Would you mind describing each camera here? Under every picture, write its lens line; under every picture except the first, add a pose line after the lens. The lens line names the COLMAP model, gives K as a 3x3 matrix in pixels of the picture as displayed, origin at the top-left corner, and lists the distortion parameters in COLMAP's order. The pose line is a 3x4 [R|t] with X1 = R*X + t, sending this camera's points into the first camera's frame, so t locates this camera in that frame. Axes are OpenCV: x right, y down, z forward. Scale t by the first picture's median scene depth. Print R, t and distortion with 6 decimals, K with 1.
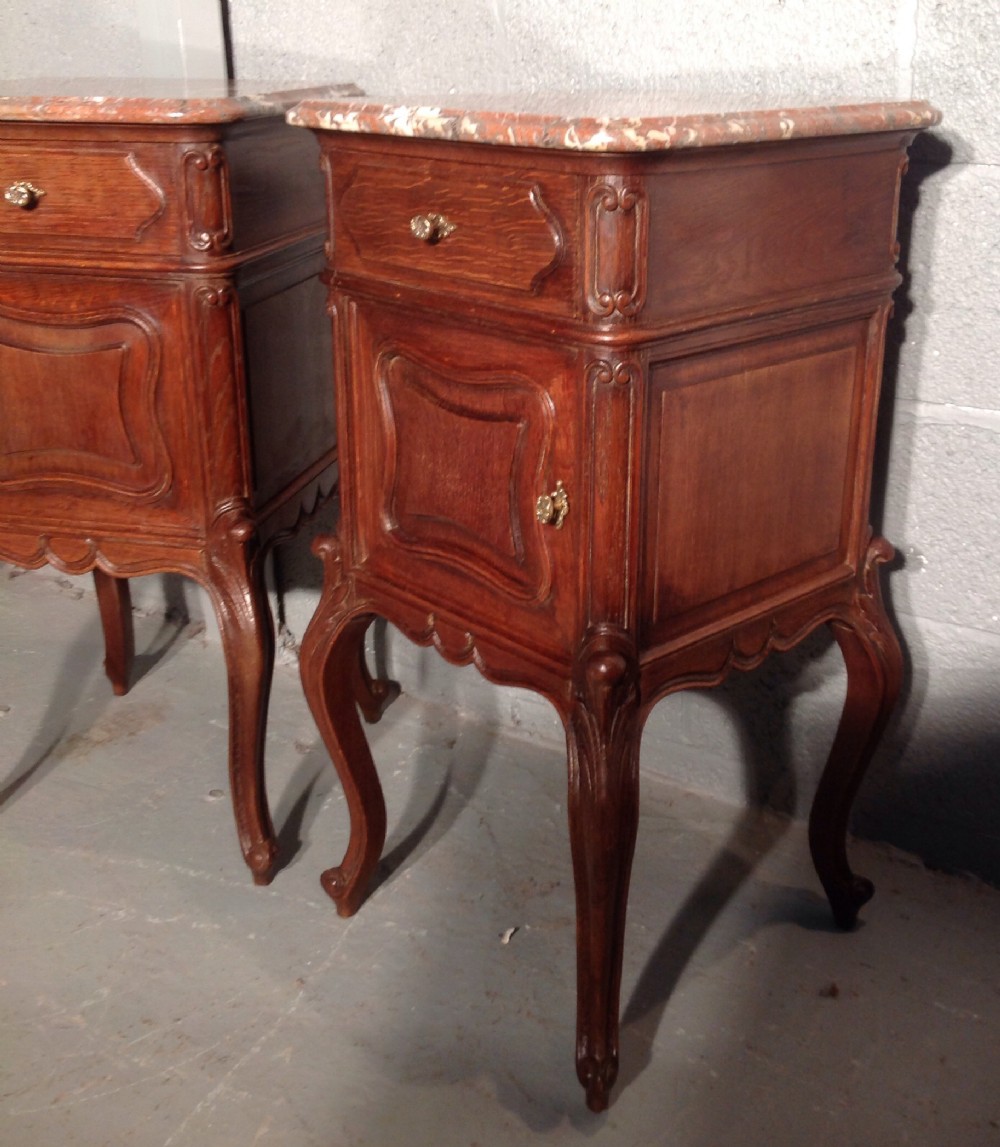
lens RADIAL K [[1348.1, 0, 526.1], [0, 1348.1, 494.9], [0, 0, 1]] dist [0.141422, -0.358214]
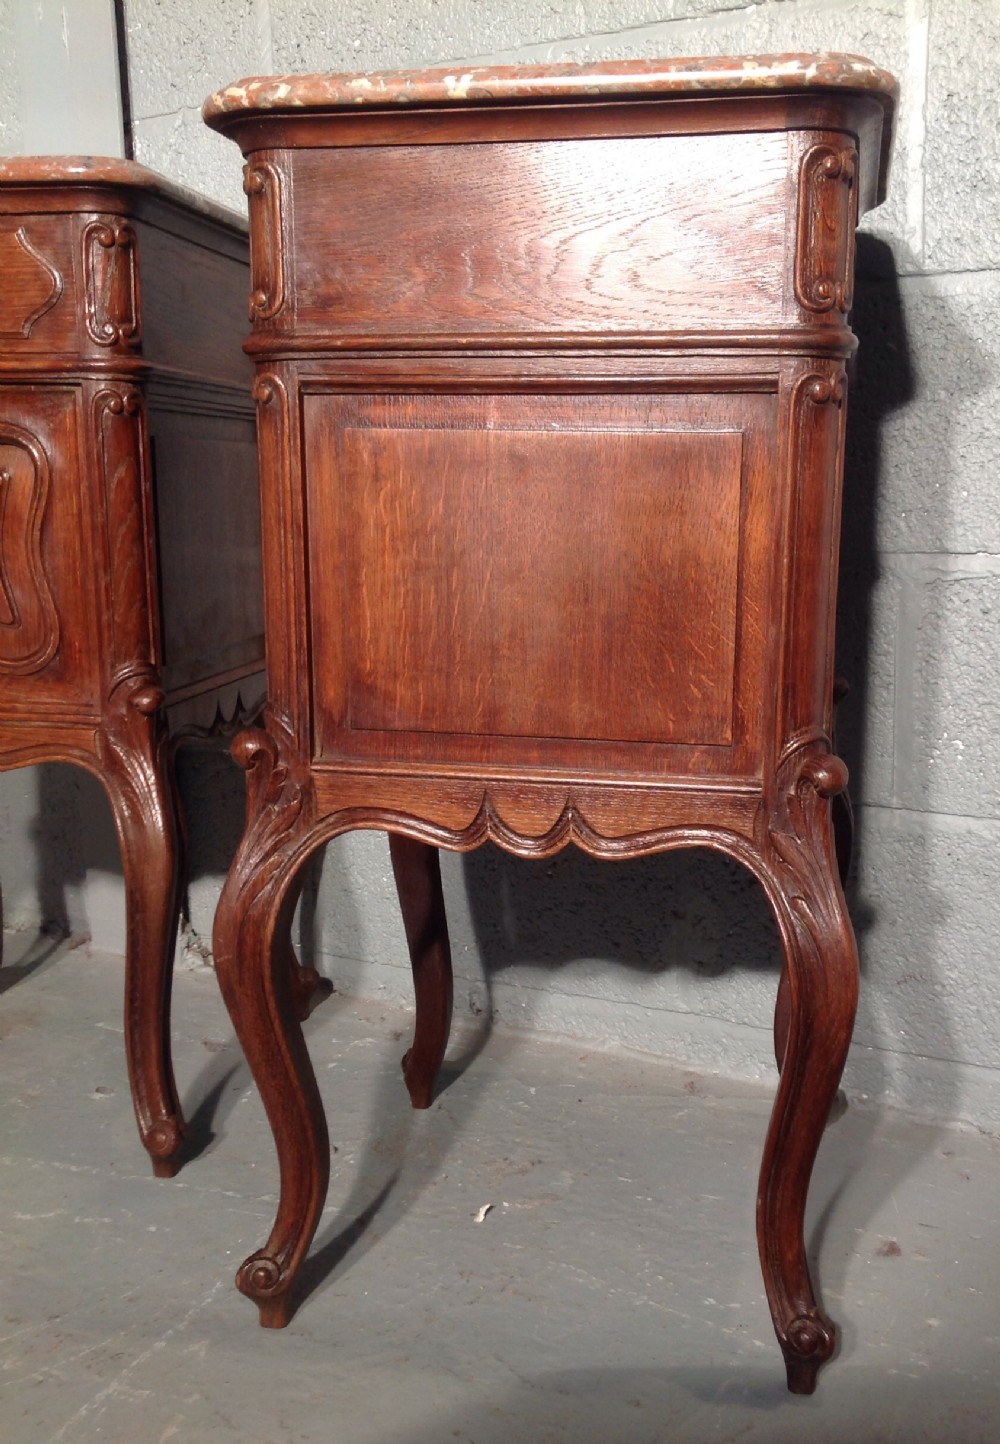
lens RADIAL K [[1458.8, 0, 567.3], [0, 1458.8, 763.5], [0, 0, 1]] dist [0.103800, -0.247412]
pose [[0.996038, -0.013518, 0.087893, -0.037735], [0.025698, 0.989966, -0.138953, 0.194572], [-0.085133, 0.140661, 0.986391, 0.120119]]
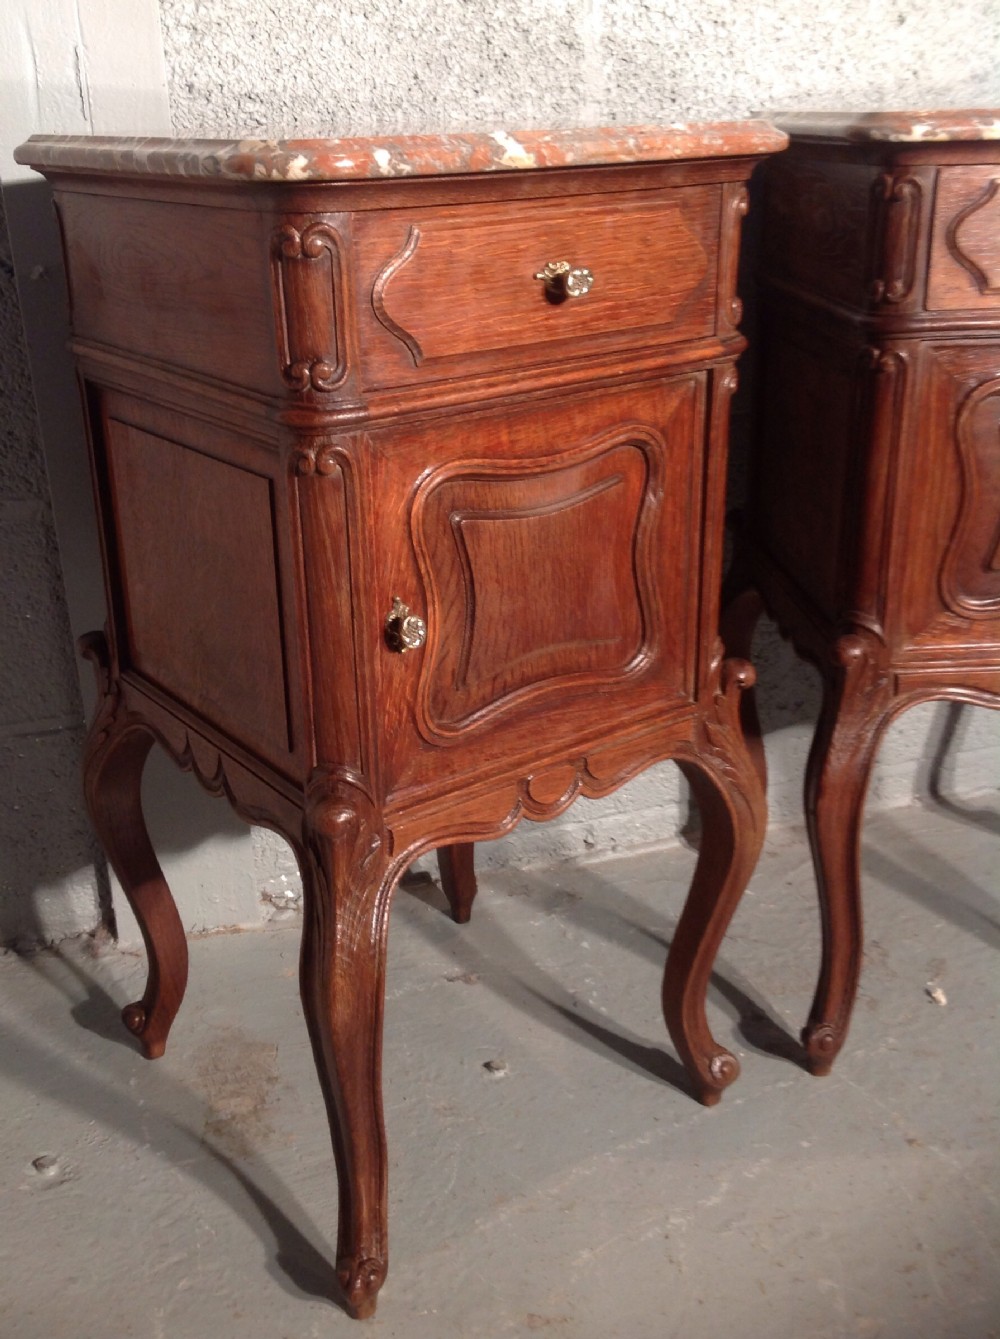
lens RADIAL K [[1371.8, 0, 454.4], [0, 1371.8, 626.7], [0, 0, 1]] dist [0.117245, -0.266782]
pose [[0.655845, -0.284430, 0.699262, -0.888434], [0.271984, 0.953123, 0.132594, -0.154859], [-0.704196, 0.103227, 0.702461, 0.552047]]
